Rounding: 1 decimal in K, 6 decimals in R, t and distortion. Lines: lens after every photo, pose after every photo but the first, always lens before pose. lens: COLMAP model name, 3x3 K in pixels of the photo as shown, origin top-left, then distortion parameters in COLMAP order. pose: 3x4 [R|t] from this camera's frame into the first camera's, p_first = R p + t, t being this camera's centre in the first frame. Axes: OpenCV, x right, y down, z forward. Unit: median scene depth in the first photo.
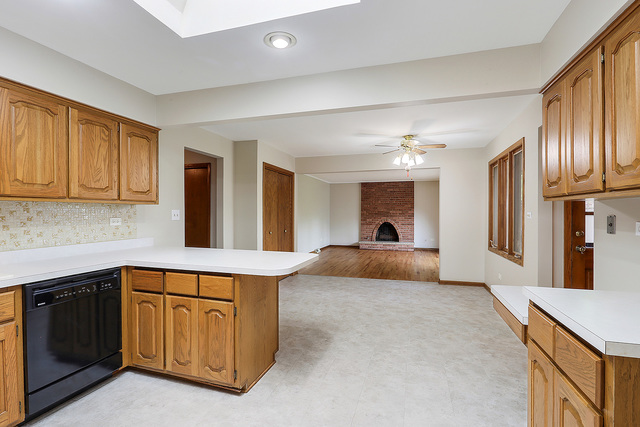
lens RADIAL K [[308.7, 0, 318.8], [0, 308.7, 213.8], [0, 0, 1]] dist [0.001396, 0.000768]
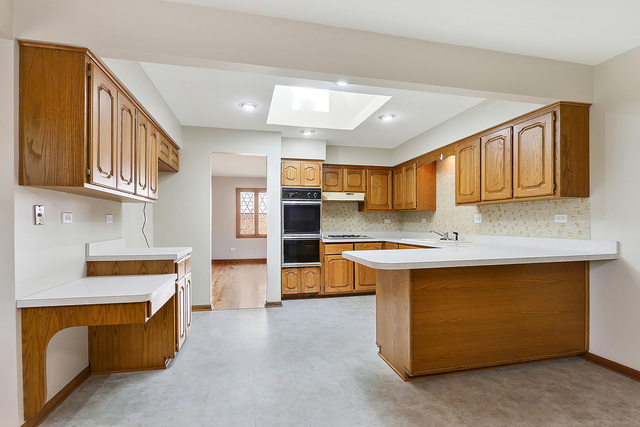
lens RADIAL K [[308.7, 0, 319.6], [0, 308.7, 220.0], [0, 0, 1]] dist [0.001396, 0.000768]
pose [[-0.862639, -0.002234, -0.505815, 0.144440], [0.000716, 0.999984, -0.005636, 0.011588], [0.505820, -0.005224, -0.862623, 0.472431]]
